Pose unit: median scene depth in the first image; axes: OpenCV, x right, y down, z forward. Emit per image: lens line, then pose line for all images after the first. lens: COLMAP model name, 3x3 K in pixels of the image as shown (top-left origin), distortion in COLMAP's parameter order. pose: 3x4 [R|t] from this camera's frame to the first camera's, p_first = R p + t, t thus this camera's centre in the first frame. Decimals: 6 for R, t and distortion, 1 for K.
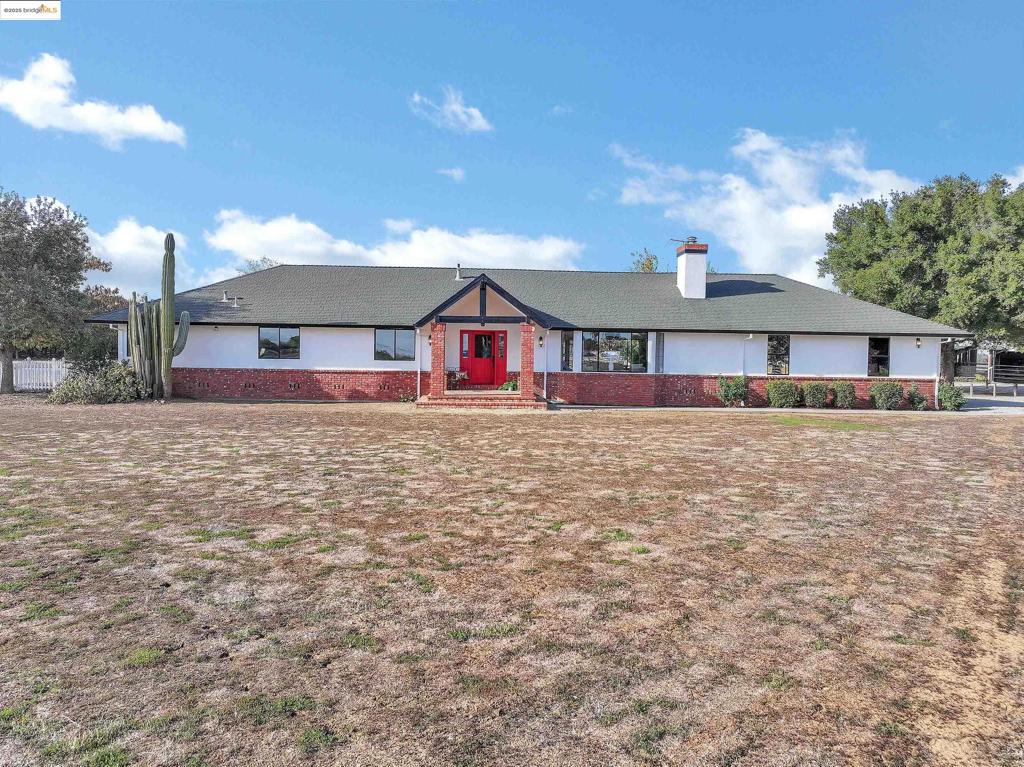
lens RADIAL K [[728.4, 0, 512.0], [0, 728.4, 383.5], [0, 0, 1]] dist [0.029823, -0.002212]
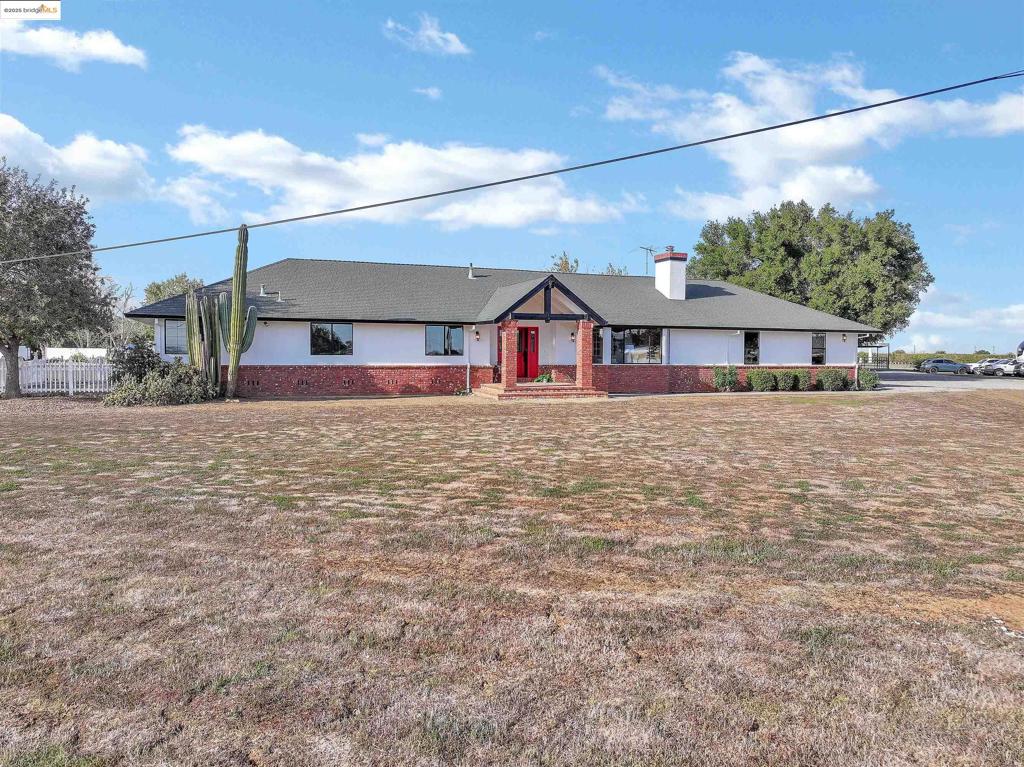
lens RADIAL K [[728.4, 0, 512.0], [0, 728.4, 383.5], [0, 0, 1]] dist [0.029823, -0.002212]
pose [[0.946951, -0.021937, 0.320630, -0.404201], [0.020419, 0.999759, 0.008097, 0.001747], [-0.320730, -0.001120, 0.947170, -0.011885]]
